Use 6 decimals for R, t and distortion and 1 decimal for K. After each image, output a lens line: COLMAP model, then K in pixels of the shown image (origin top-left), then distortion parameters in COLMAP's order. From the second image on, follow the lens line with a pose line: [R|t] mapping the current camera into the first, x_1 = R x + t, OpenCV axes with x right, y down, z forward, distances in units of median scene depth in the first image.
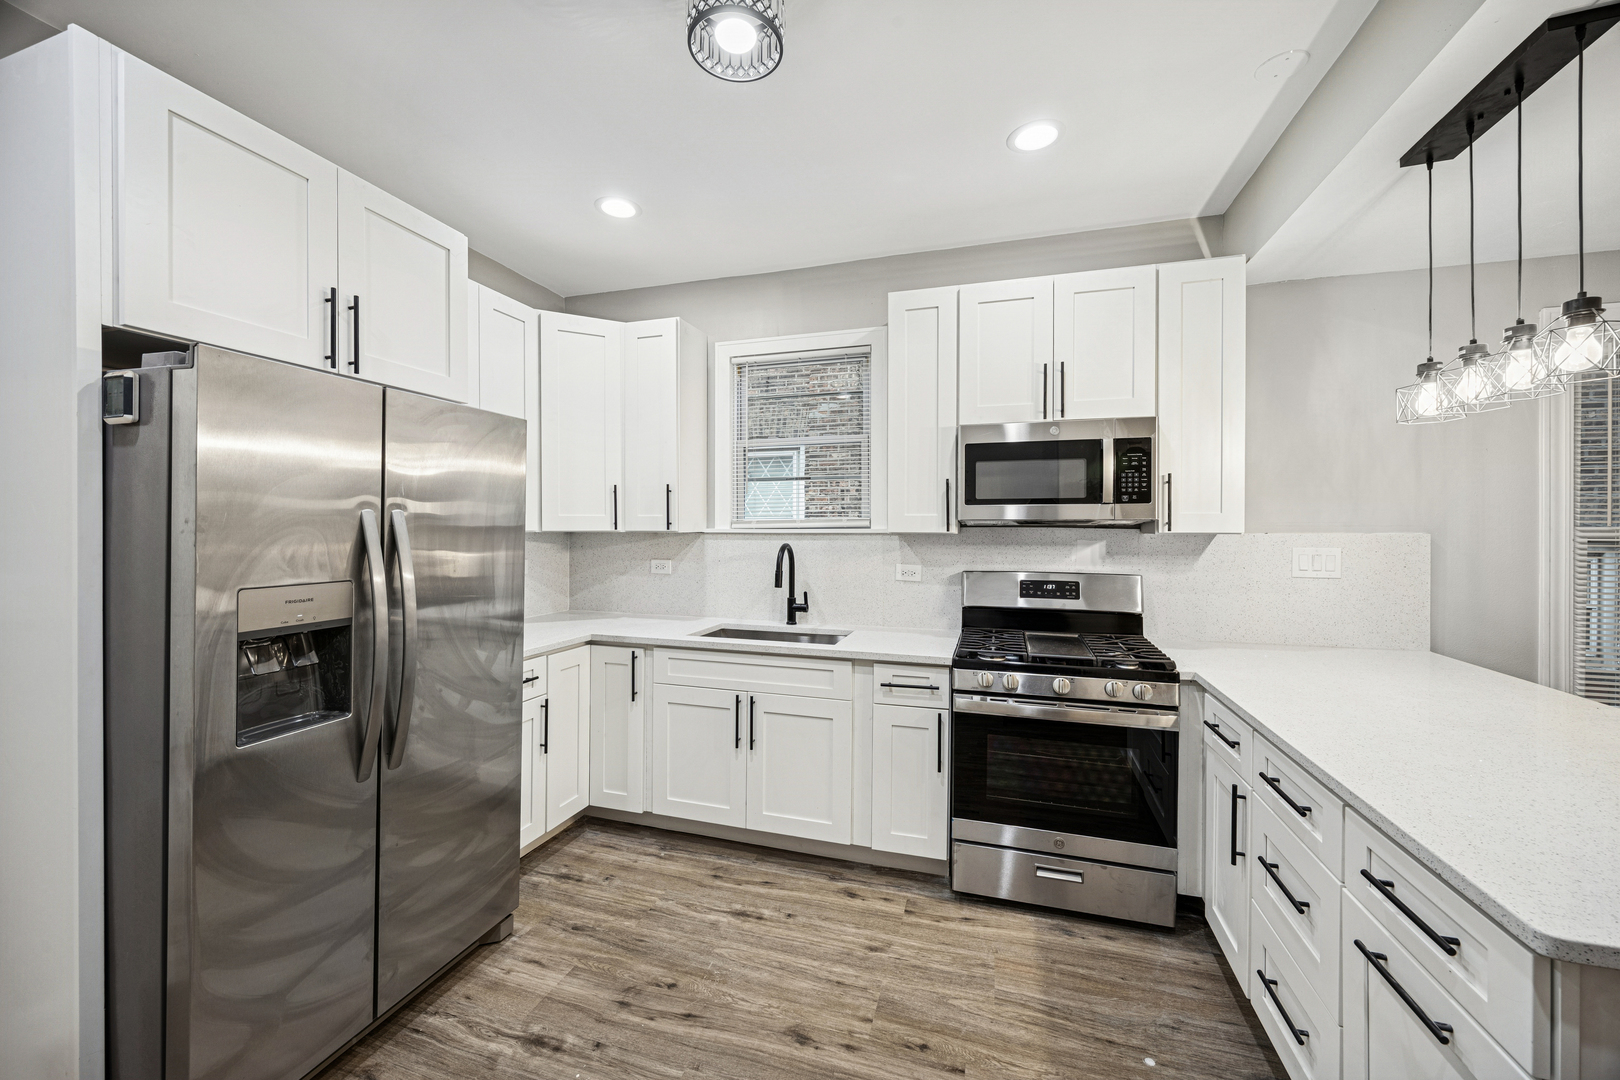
lens RADIAL K [[616.3, 0, 812.3], [0, 616.3, 532.1], [0, 0, 1]] dist [-0.002137, -0.000072]
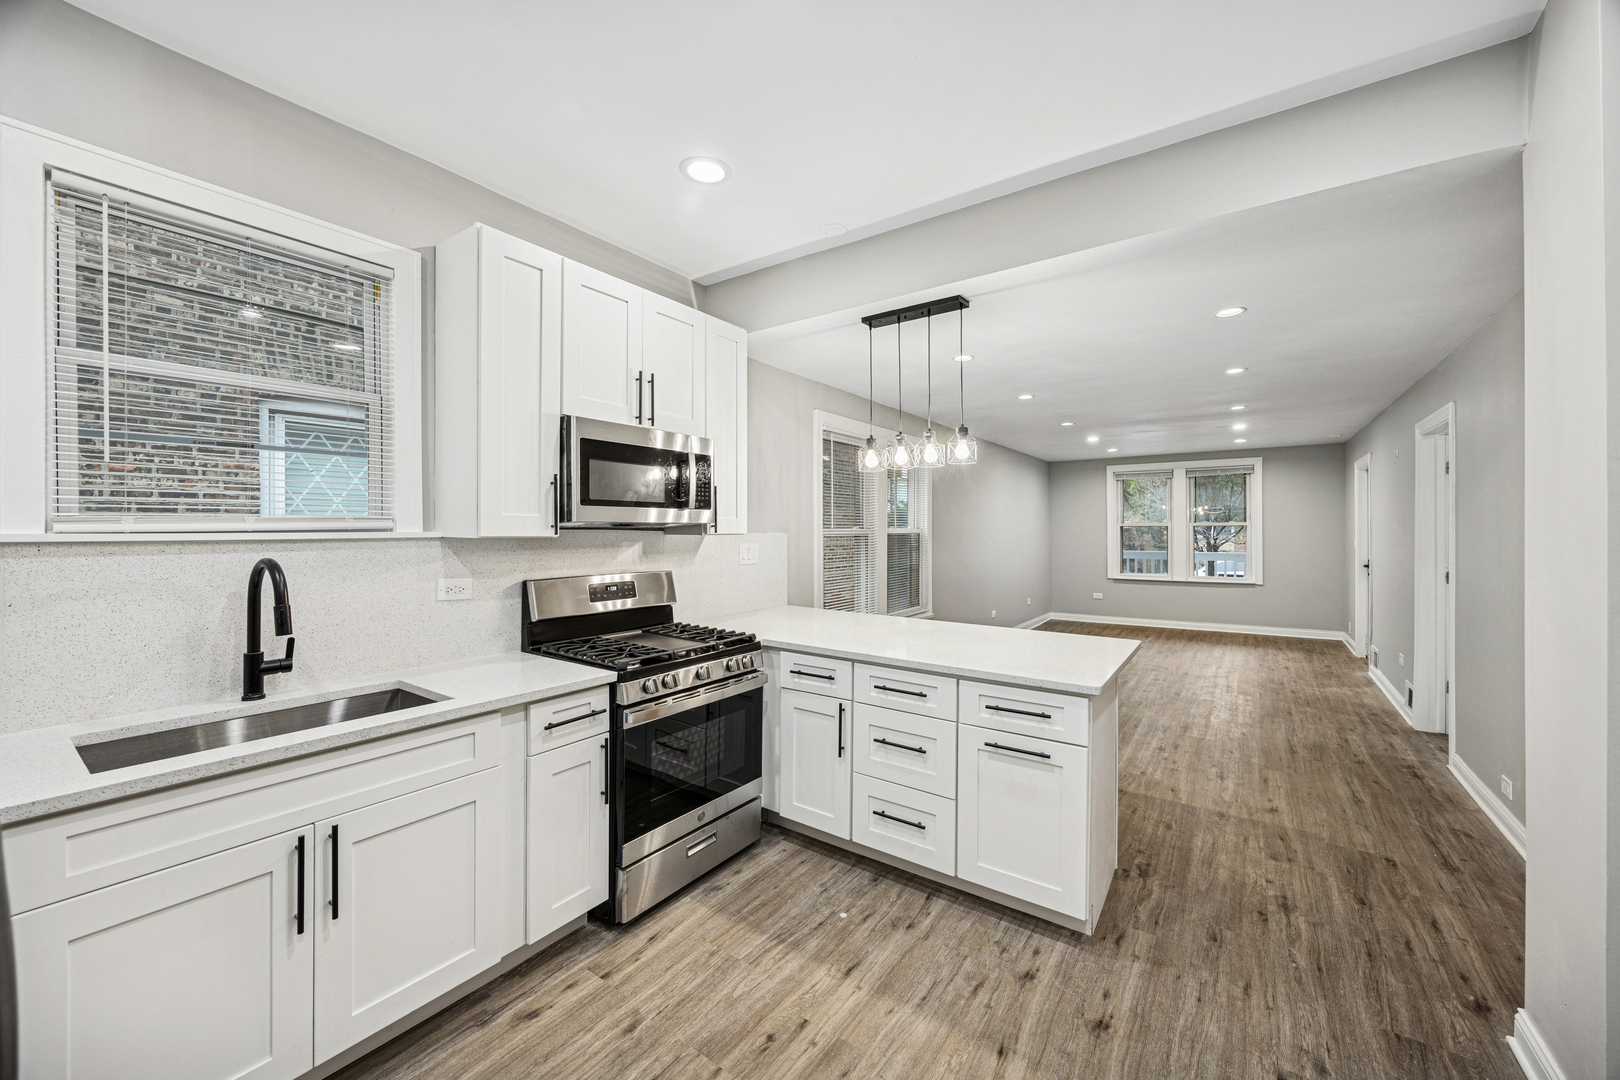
lens RADIAL K [[616.3, 0, 812.6], [0, 616.3, 532.0], [0, 0, 1]] dist [-0.002137, -0.000072]
pose [[0.310965, -0.005045, 0.950408, -0.568333], [0.003737, 0.999985, 0.004085, -0.008329], [-0.950414, 0.002281, 0.310979, 0.452066]]
